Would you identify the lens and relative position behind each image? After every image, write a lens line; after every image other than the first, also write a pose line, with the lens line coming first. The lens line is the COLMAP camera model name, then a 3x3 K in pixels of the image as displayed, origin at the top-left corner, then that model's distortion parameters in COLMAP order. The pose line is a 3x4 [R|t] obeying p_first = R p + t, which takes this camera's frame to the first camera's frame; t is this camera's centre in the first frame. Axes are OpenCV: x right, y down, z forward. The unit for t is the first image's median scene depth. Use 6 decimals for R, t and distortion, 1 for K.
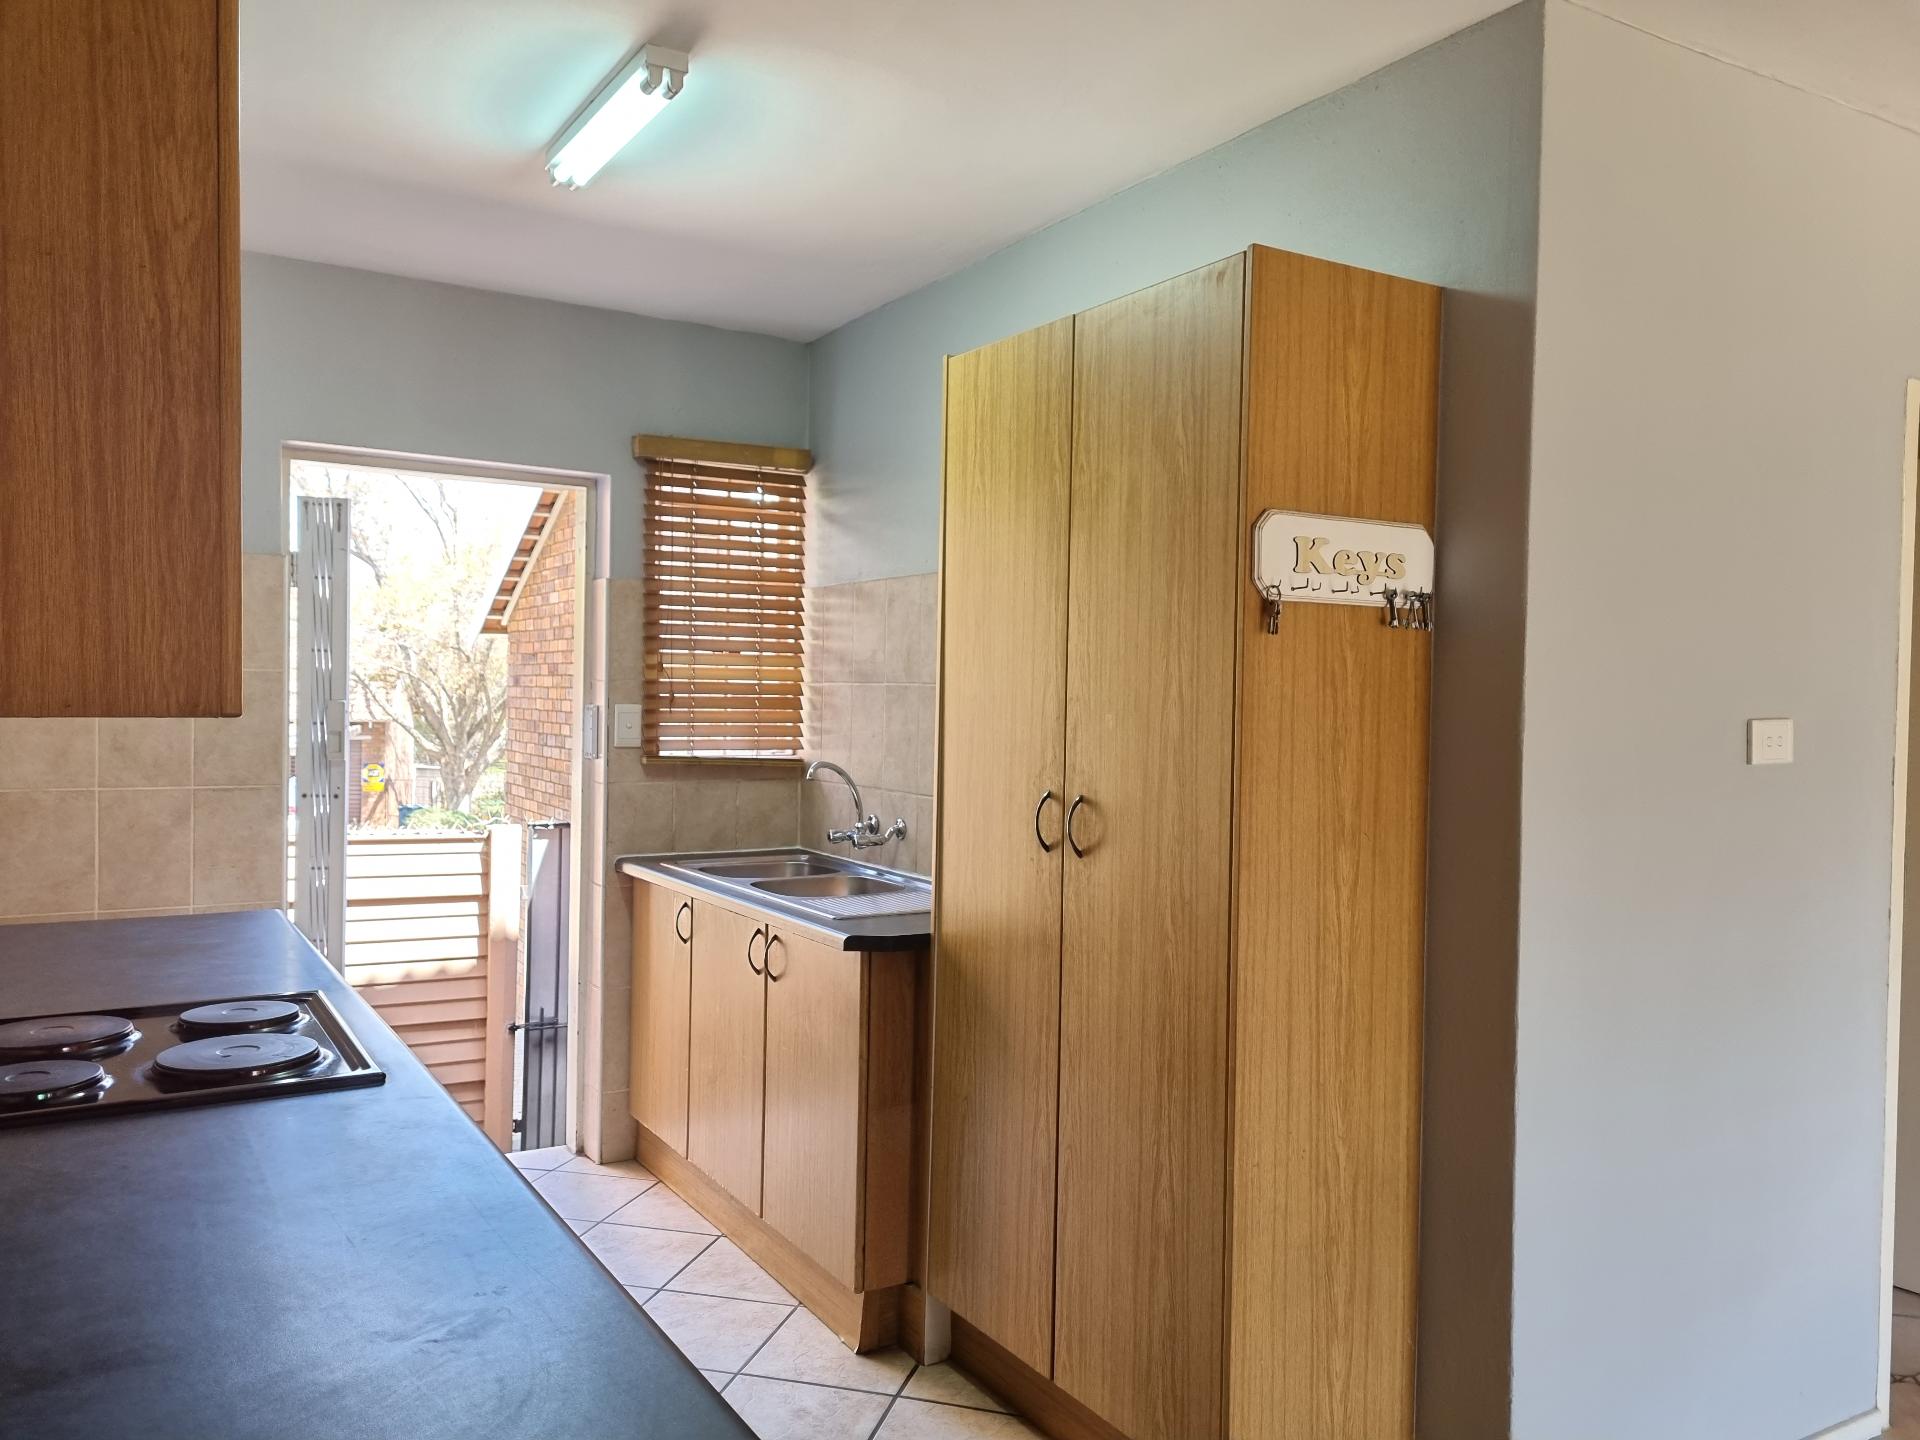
lens RADIAL K [[1445.3, 0, 975.1], [0, 1445.3, 722.9], [0, 0, 1]] dist [0.067240, -0.053018]
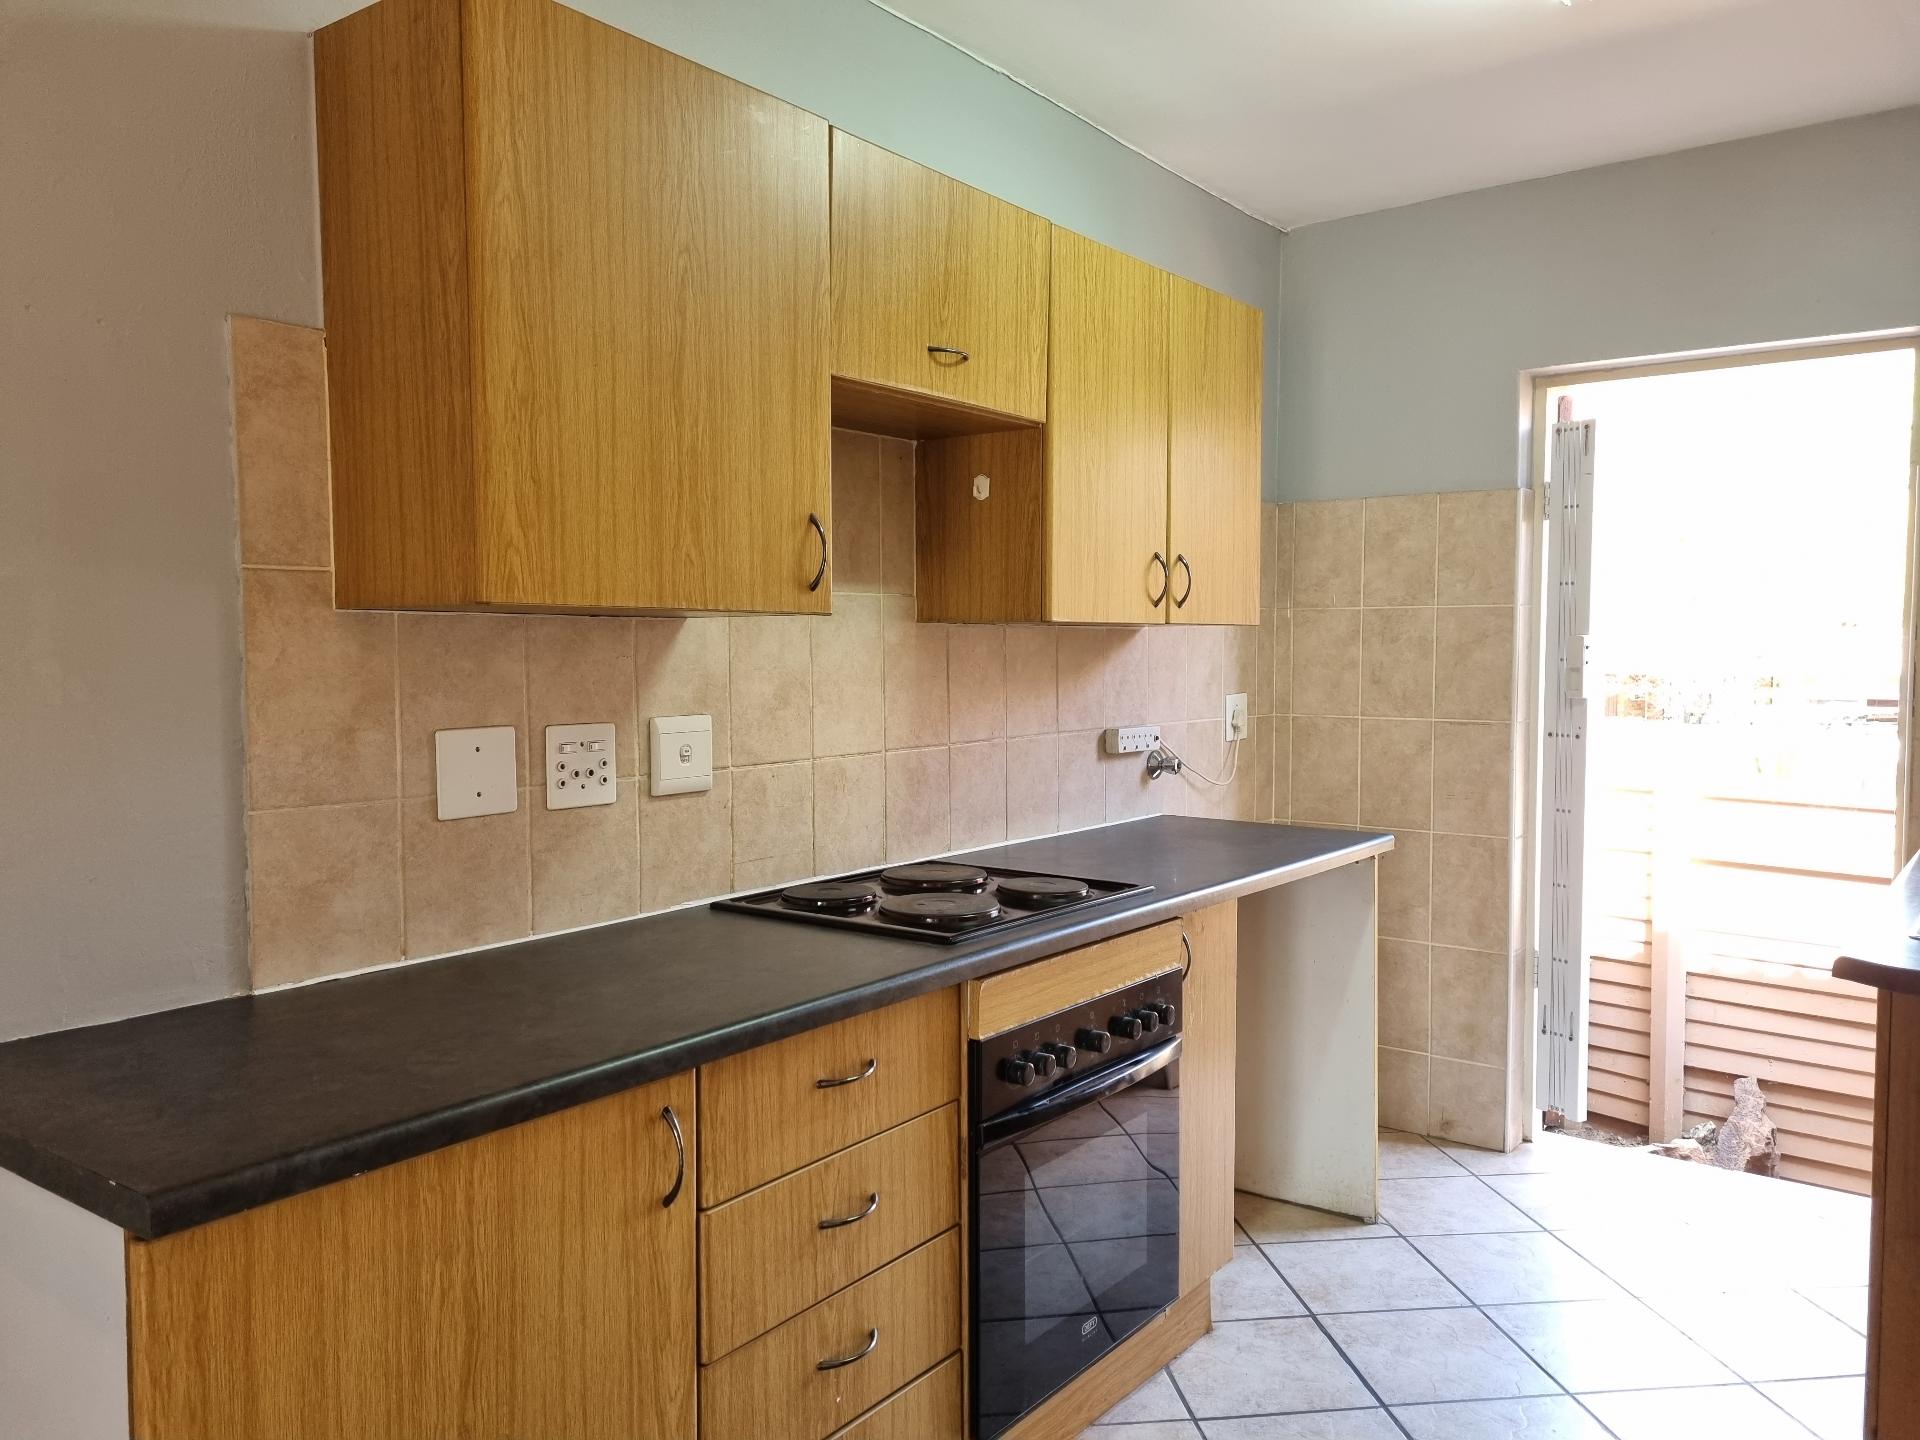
lens RADIAL K [[1445.3, 0, 969.1], [0, 1445.3, 720.0], [0, 0, 1]] dist [0.067240, -0.053018]
pose [[0.366572, 0.030251, -0.929898, 0.320069], [-0.014155, 0.999537, 0.026937, 0.021070], [0.930282, 0.003289, 0.366831, 0.306790]]
